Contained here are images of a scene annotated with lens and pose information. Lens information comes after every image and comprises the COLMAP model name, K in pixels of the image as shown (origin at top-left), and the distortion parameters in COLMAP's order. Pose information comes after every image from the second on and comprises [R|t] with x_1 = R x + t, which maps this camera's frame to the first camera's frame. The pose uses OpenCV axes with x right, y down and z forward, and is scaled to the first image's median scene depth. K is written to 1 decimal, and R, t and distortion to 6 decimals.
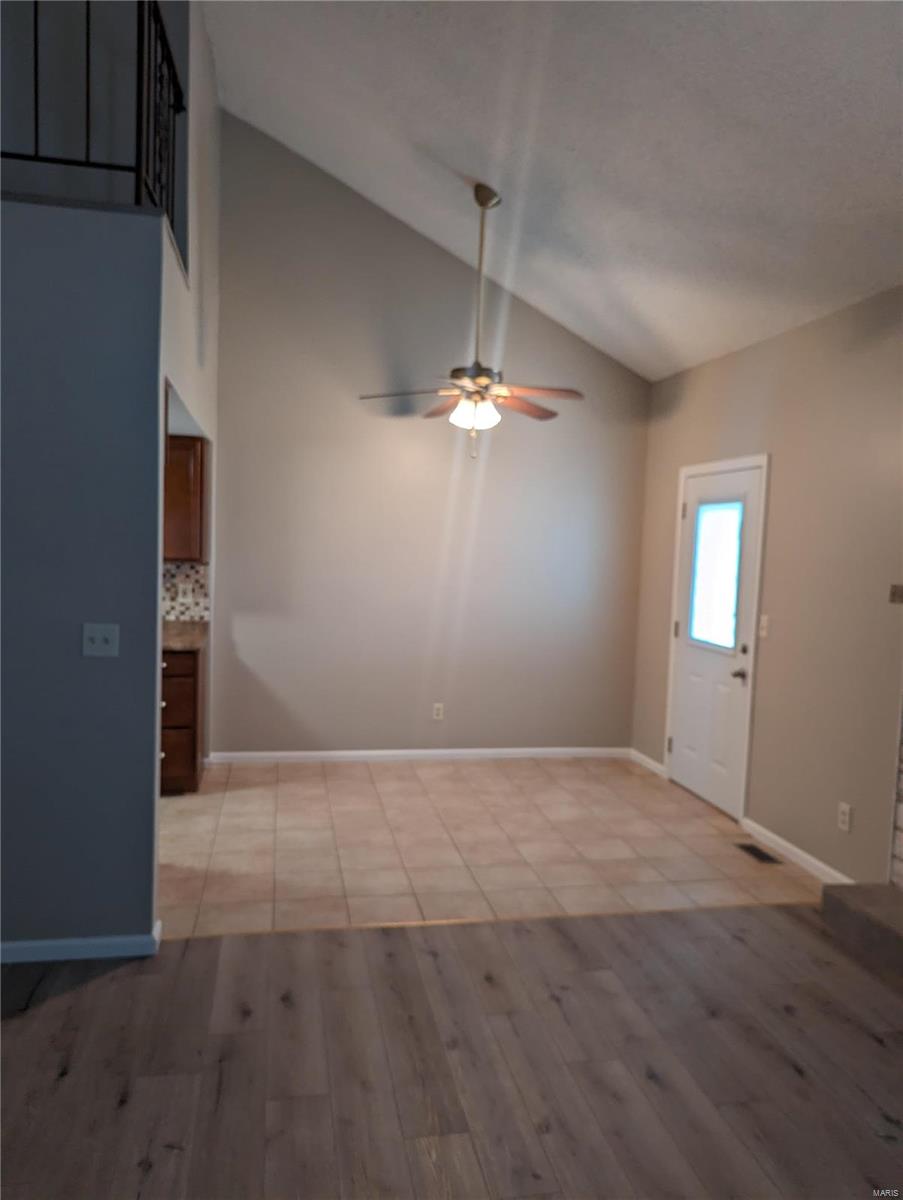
lens RADIAL K [[863.3, 0, 451.5], [0, 863.3, 608.9], [0, 0, 1]] dist [0.004031, -0.032877]
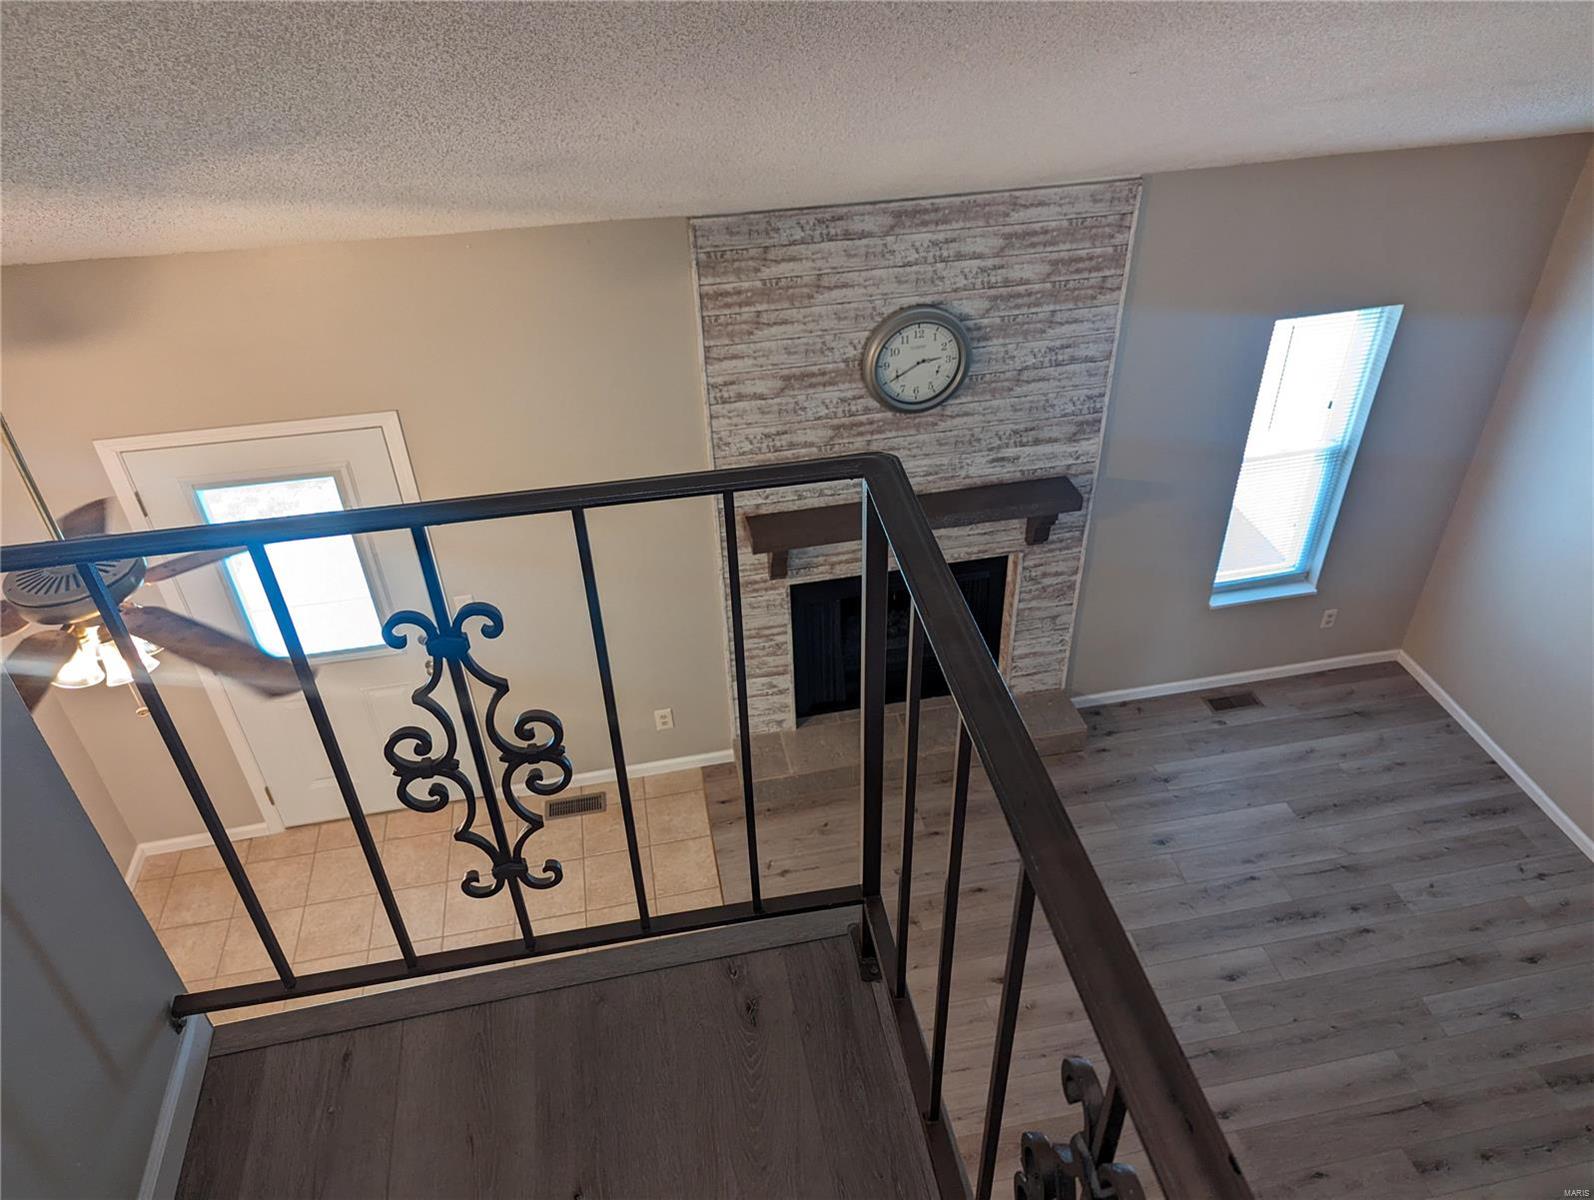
lens RADIAL K [[1127.7, 0, 803.2], [0, 1127.7, 600.6], [0, 0, 1]] dist [0.007346, -0.022322]
pose [[-0.002176, -0.620835, 0.783938, -0.570238], [0.095710, 0.780212, 0.618150, -0.755879], [-0.995407, 0.076376, 0.057722, 0.795795]]
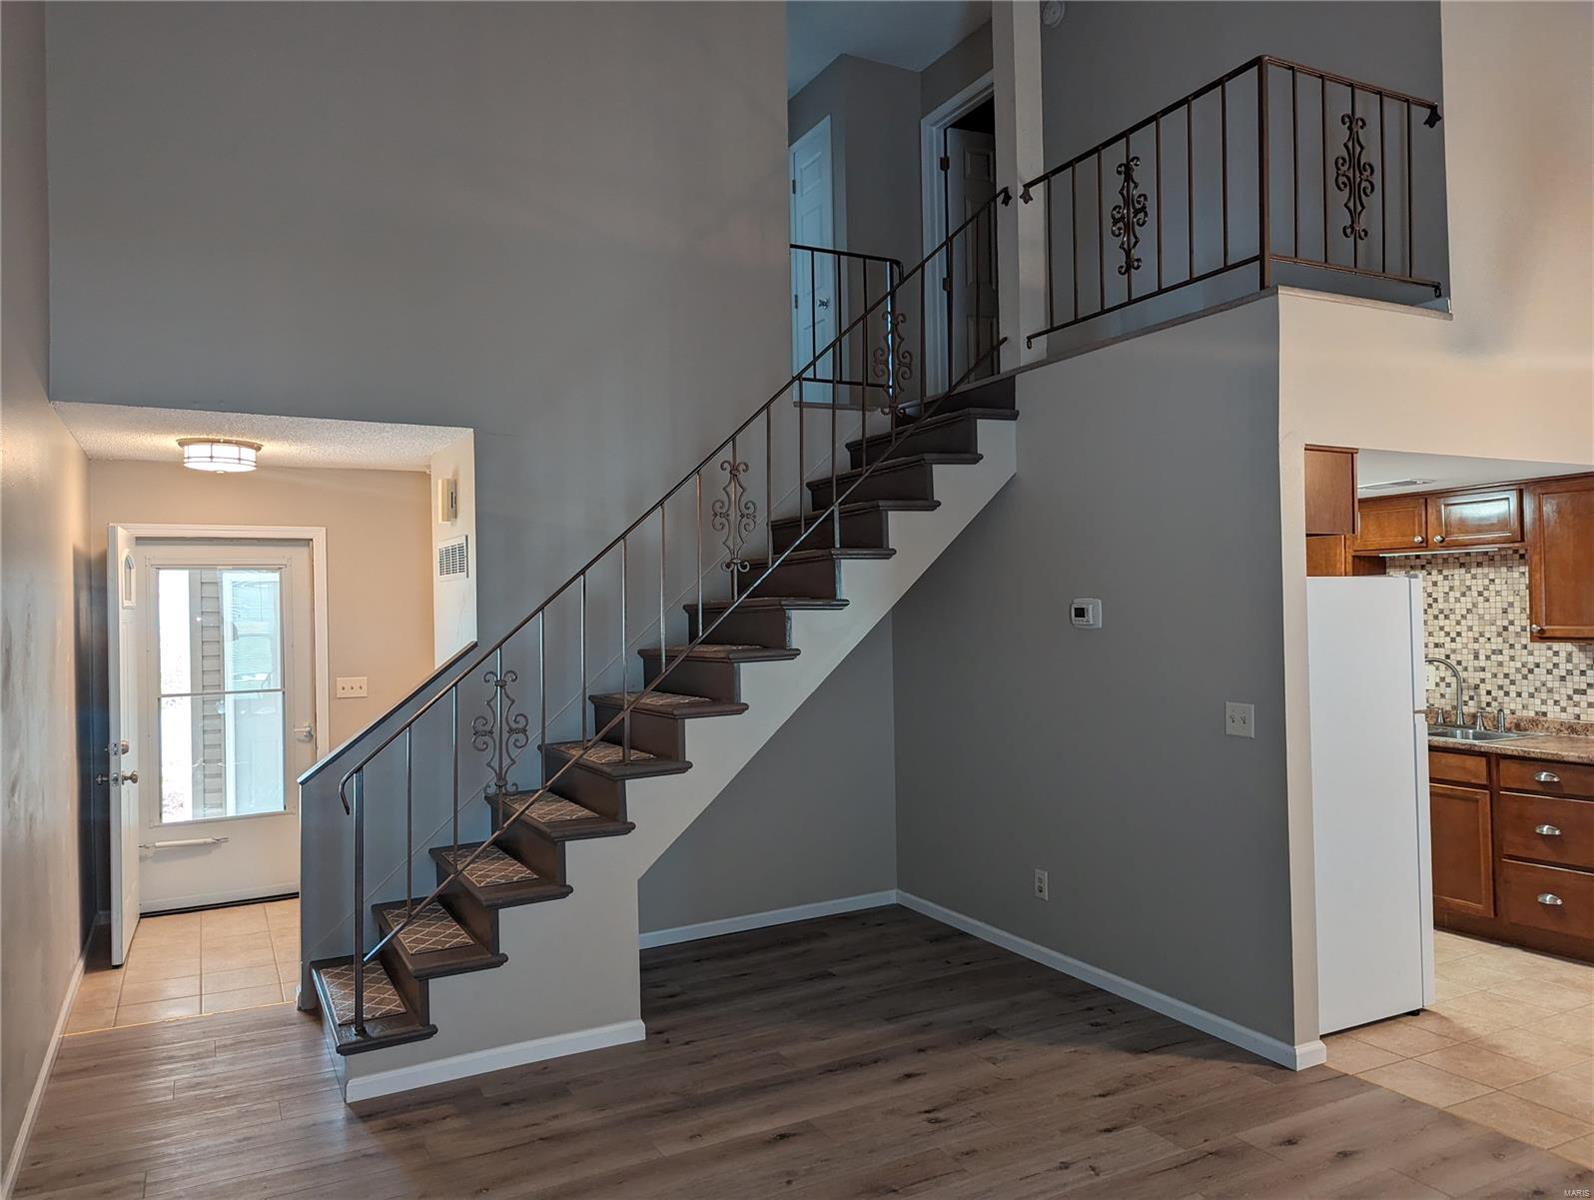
lens RADIAL K [[1127.7, 0, 802.8], [0, 1127.7, 593.2], [0, 0, 1]] dist [0.007346, -0.022322]
pose [[0.281185, -0.046494, -0.958527, 0.585623], [-0.055703, 0.996351, -0.064669, 0.002039], [0.958036, 0.071577, 0.277569, 0.109570]]
